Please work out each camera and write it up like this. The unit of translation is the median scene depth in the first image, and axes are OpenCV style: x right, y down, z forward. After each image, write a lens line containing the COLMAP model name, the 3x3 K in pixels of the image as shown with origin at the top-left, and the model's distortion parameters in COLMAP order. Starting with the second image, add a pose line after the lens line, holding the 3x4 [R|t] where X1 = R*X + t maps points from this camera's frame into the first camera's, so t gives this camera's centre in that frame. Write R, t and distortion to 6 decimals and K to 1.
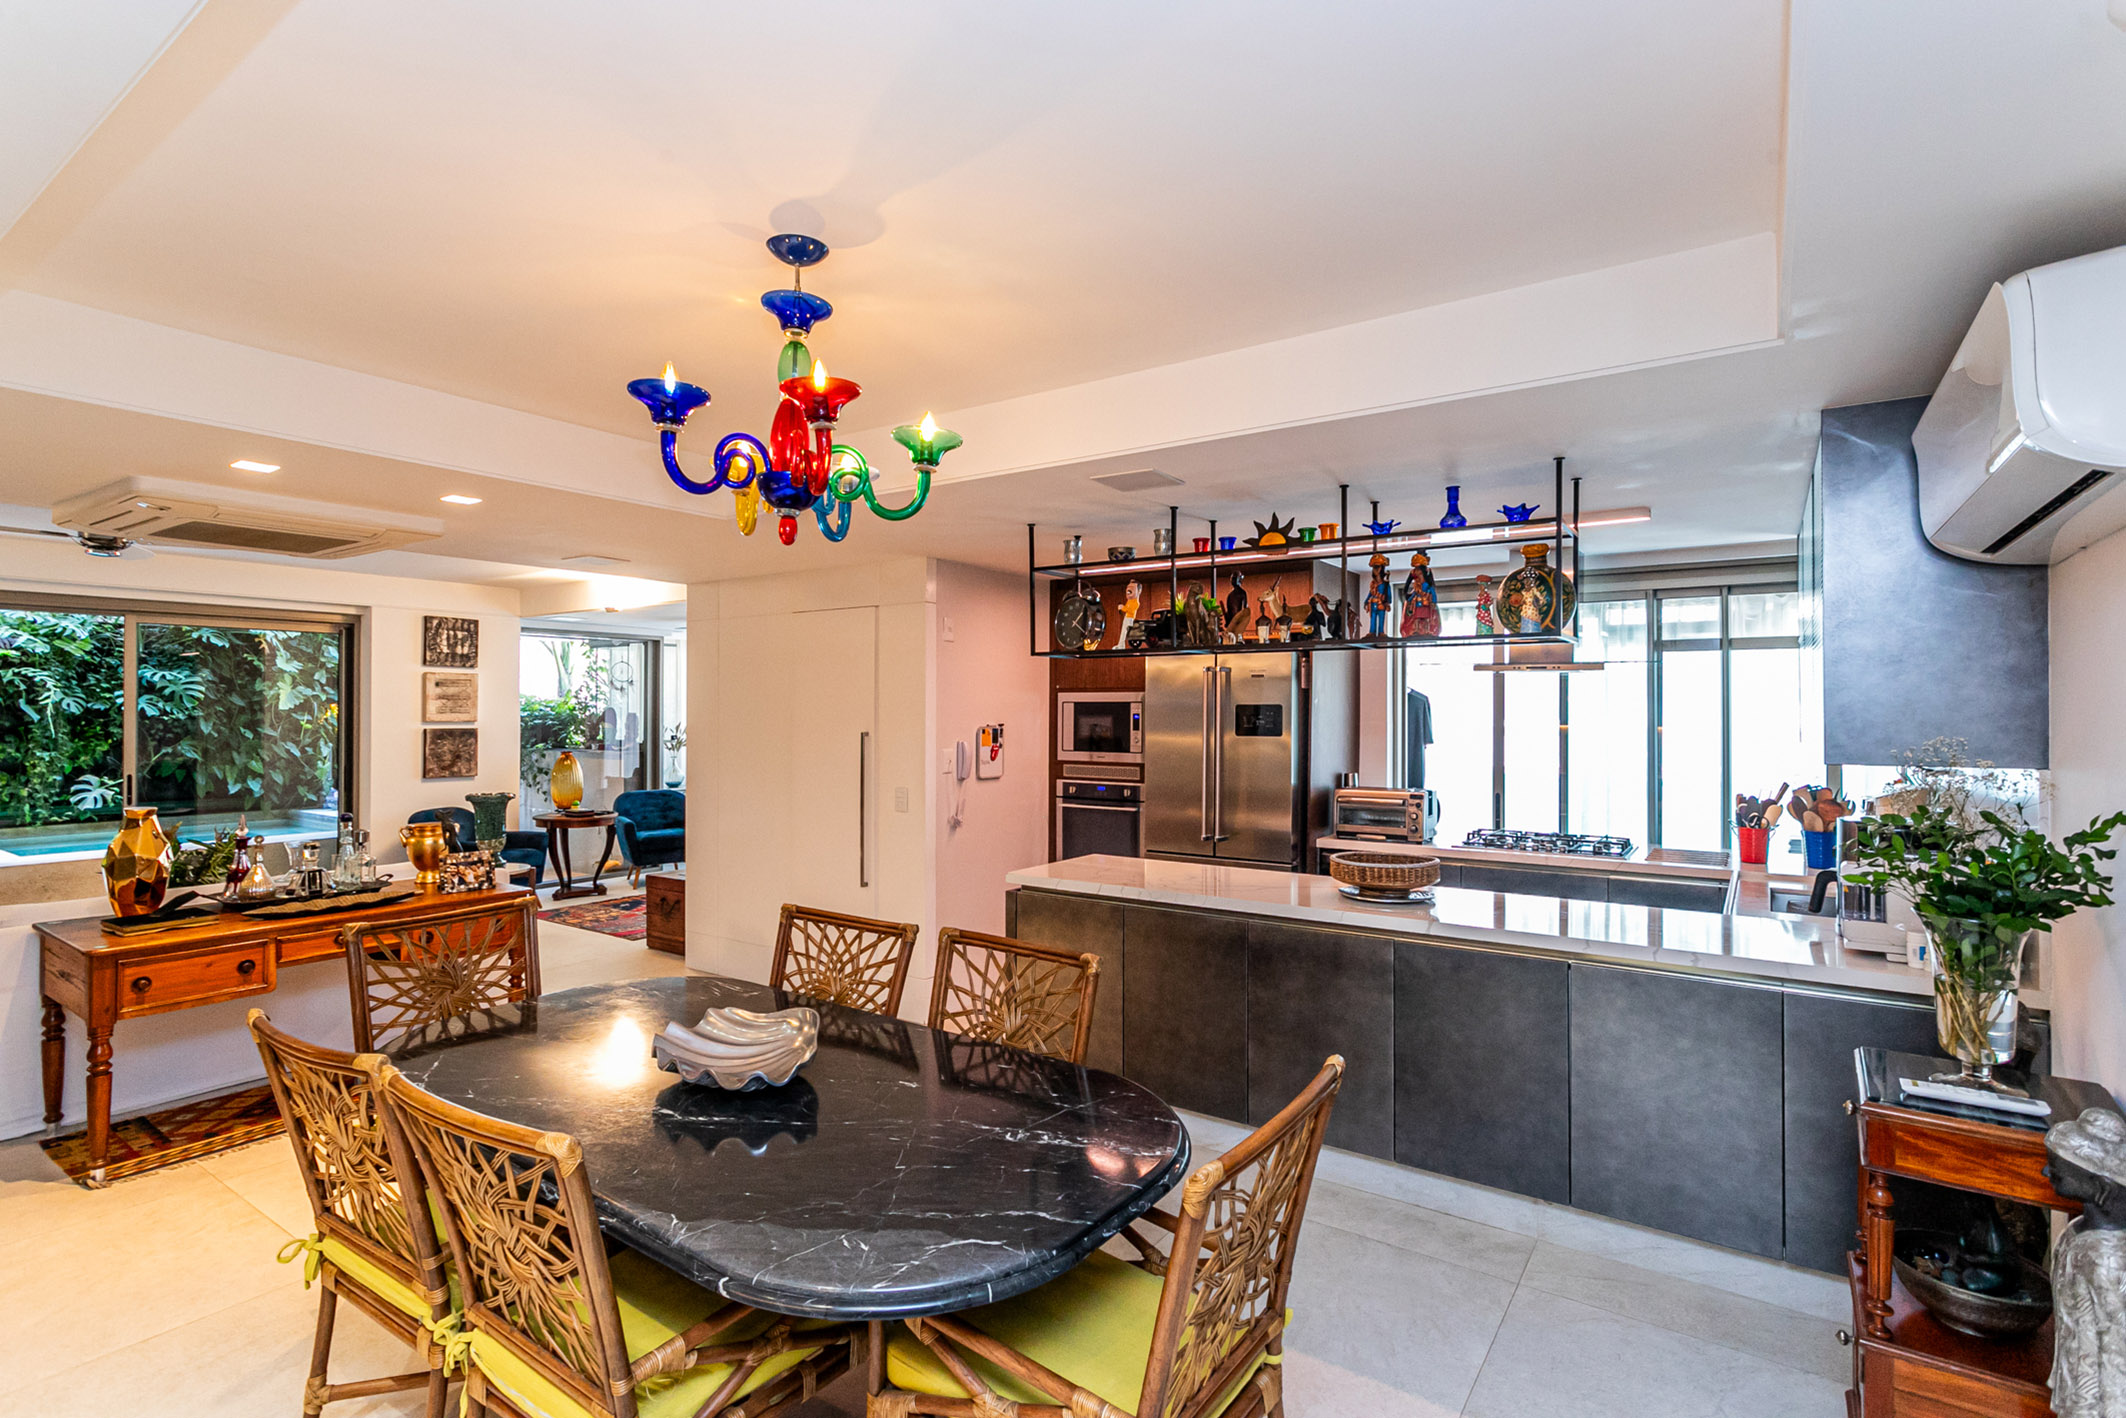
lens RADIAL K [[1008.1, 0, 1080.4], [0, 1008.1, 711.1], [0, 0, 1]] dist [-0.004704, 0.003515]
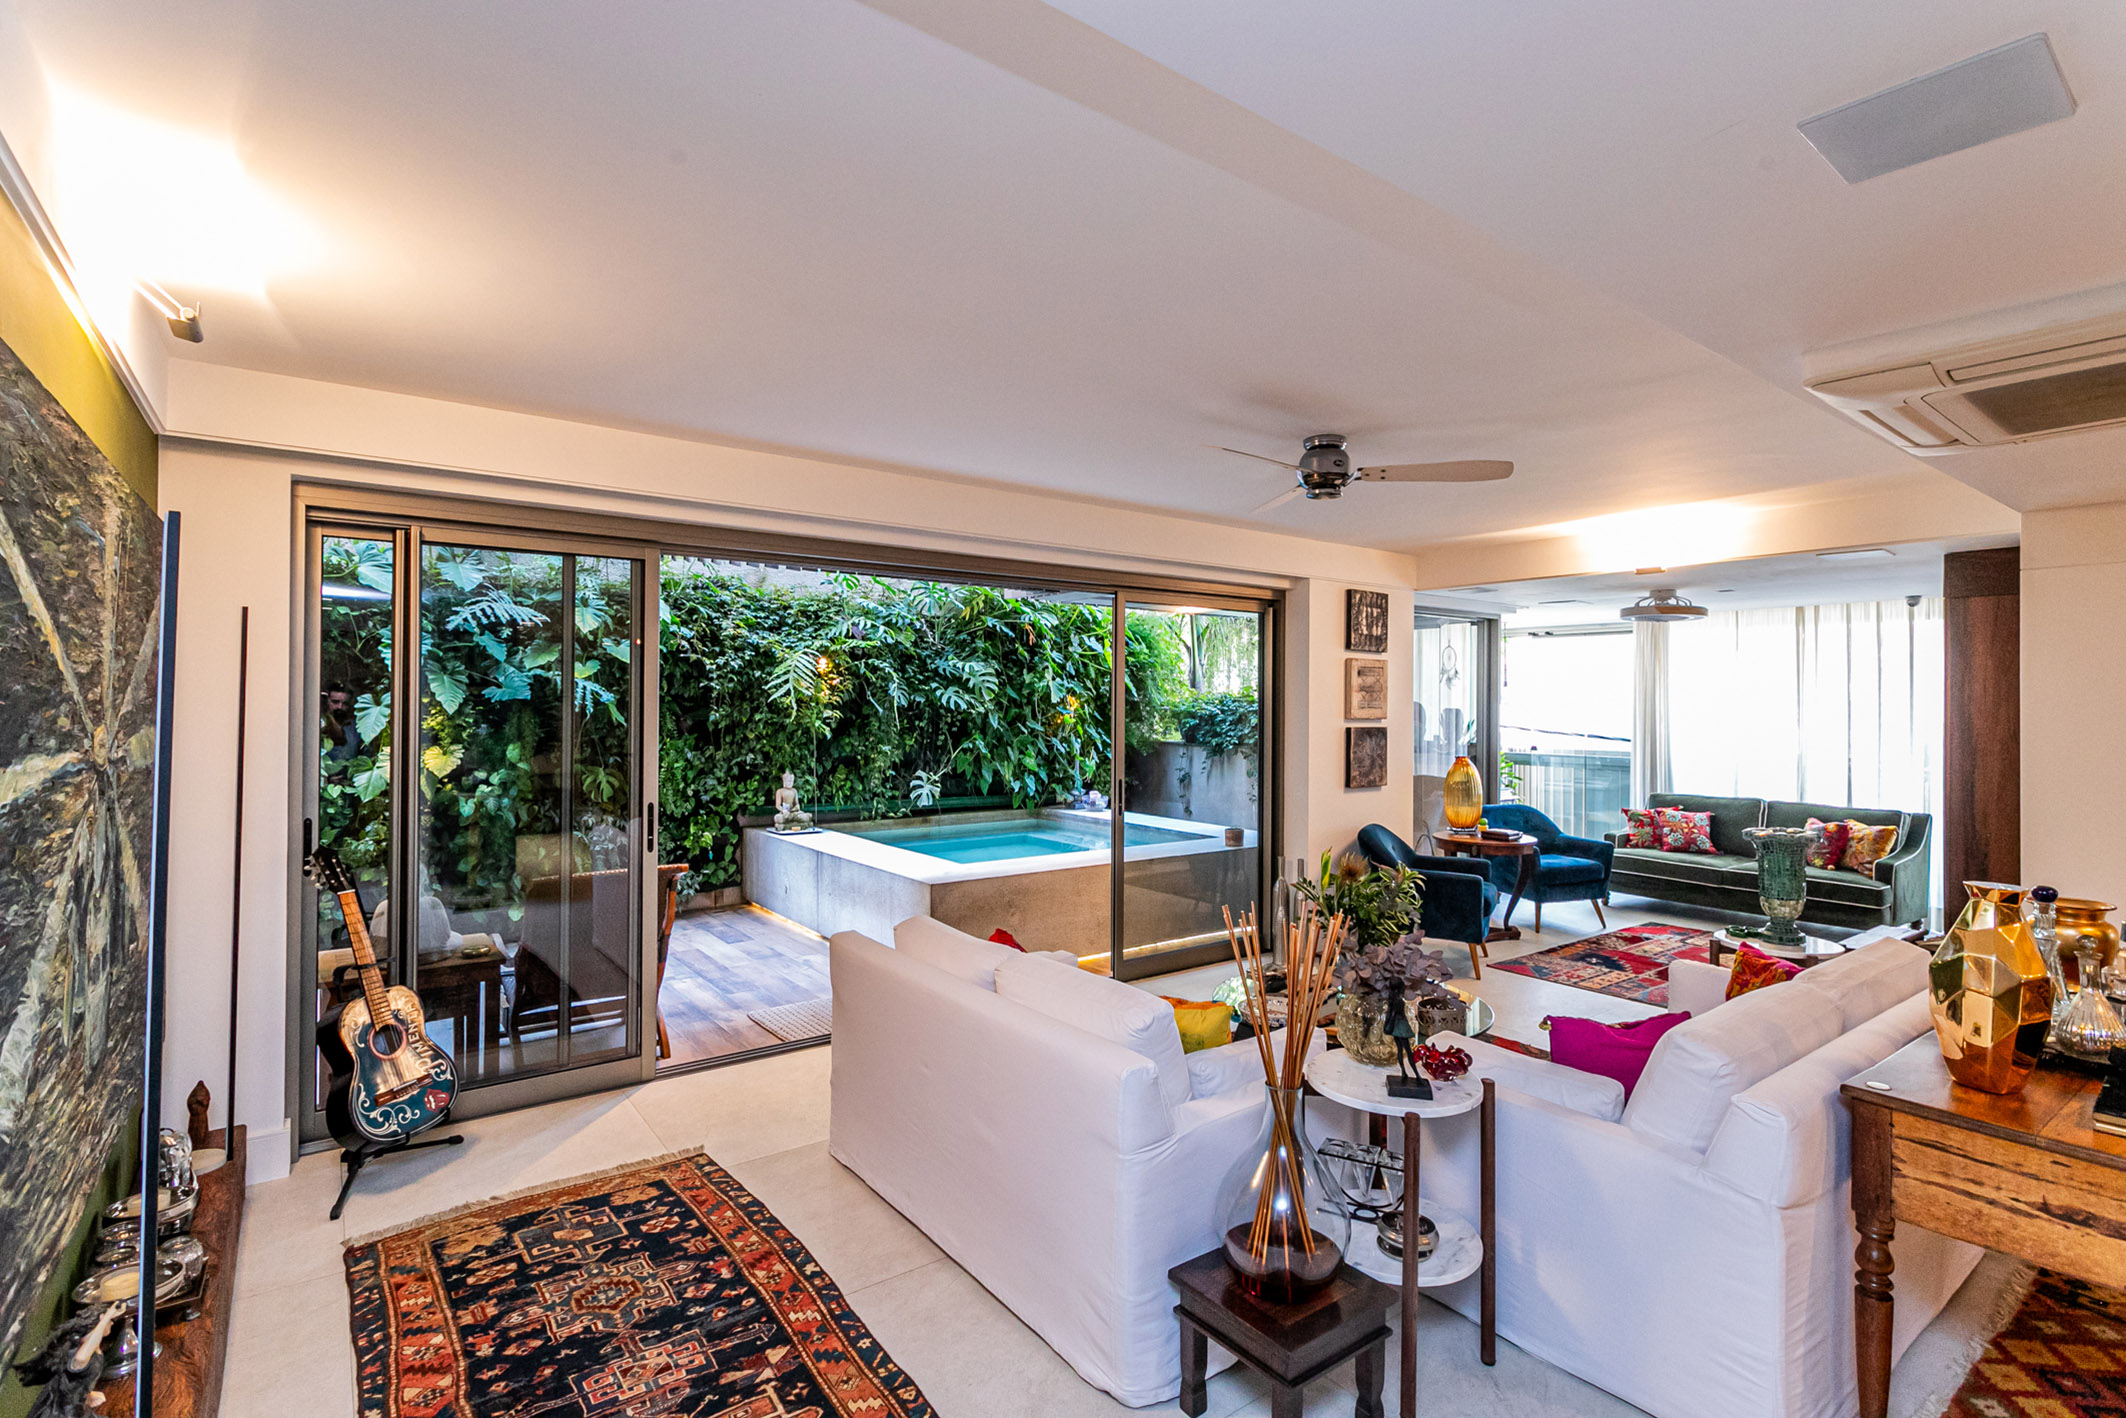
lens RADIAL K [[1008.1, 0, 1061.0], [0, 1008.1, 697.1], [0, 0, 1]] dist [-0.004704, 0.003515]
pose [[0.942282, 0.001099, -0.334818, -0.823849], [-0.003765, 0.999966, -0.007313, -0.000074], [0.334799, 0.008152, 0.942254, 0.207433]]
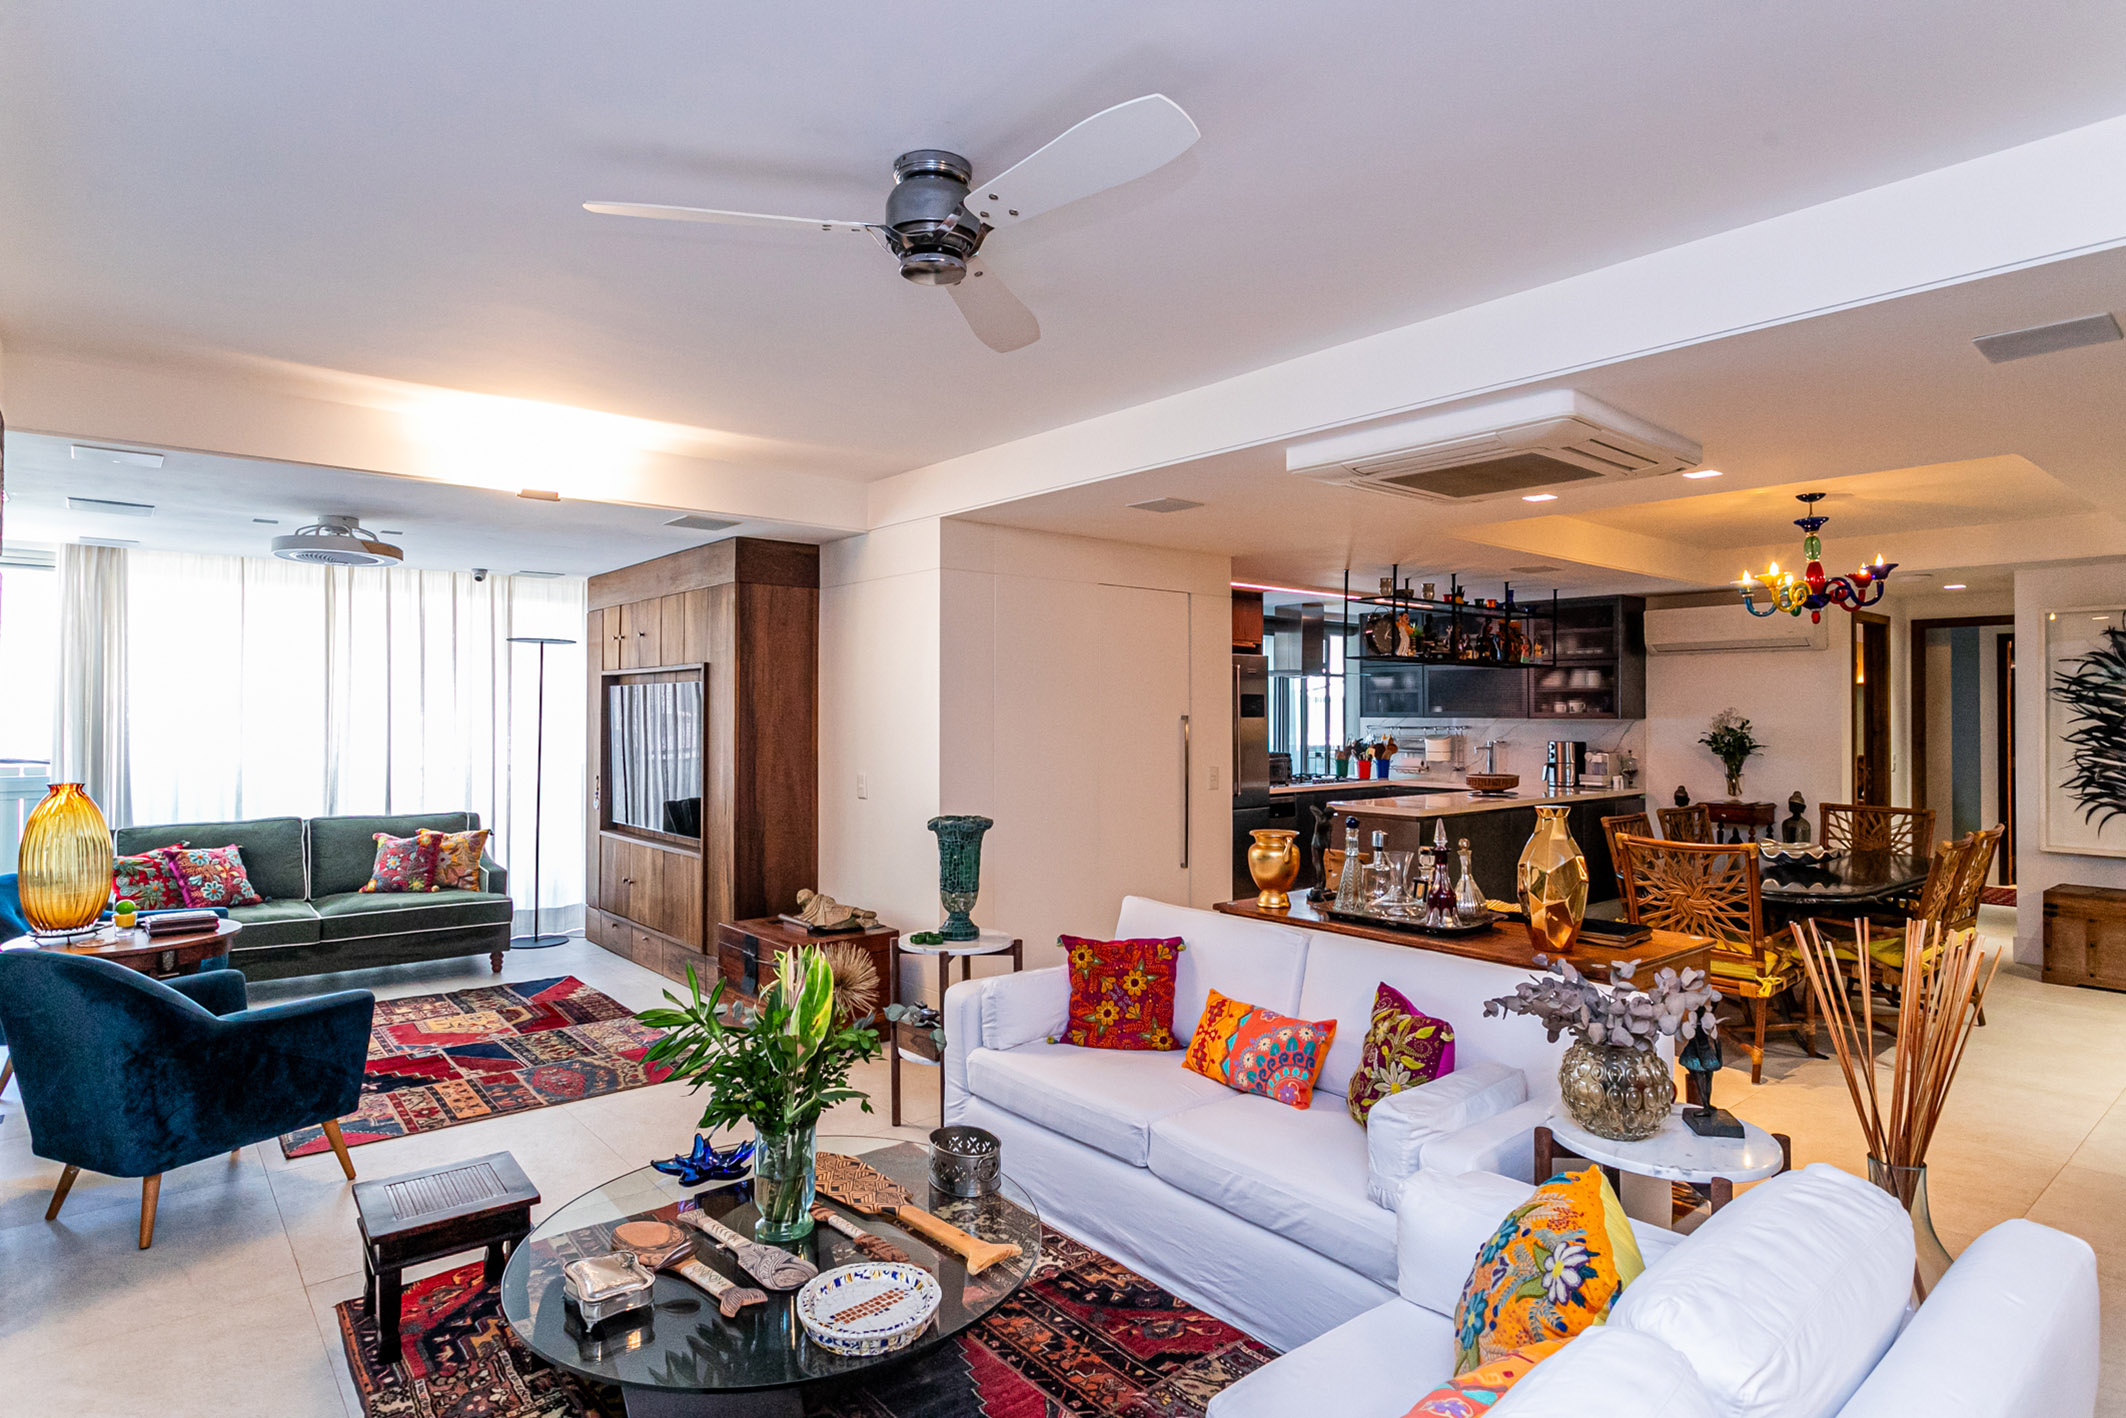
lens RADIAL K [[1140.6, 0, 1068.5], [0, 1140.6, 702.5], [0, 0, 1]] dist [-0.012005, 0.007643]
pose [[0.272976, 0.007509, 0.961991, -1.263958], [-0.002372, 0.999972, -0.007133, 0.015347], [-0.962018, -0.000335, 0.272986, 0.747718]]
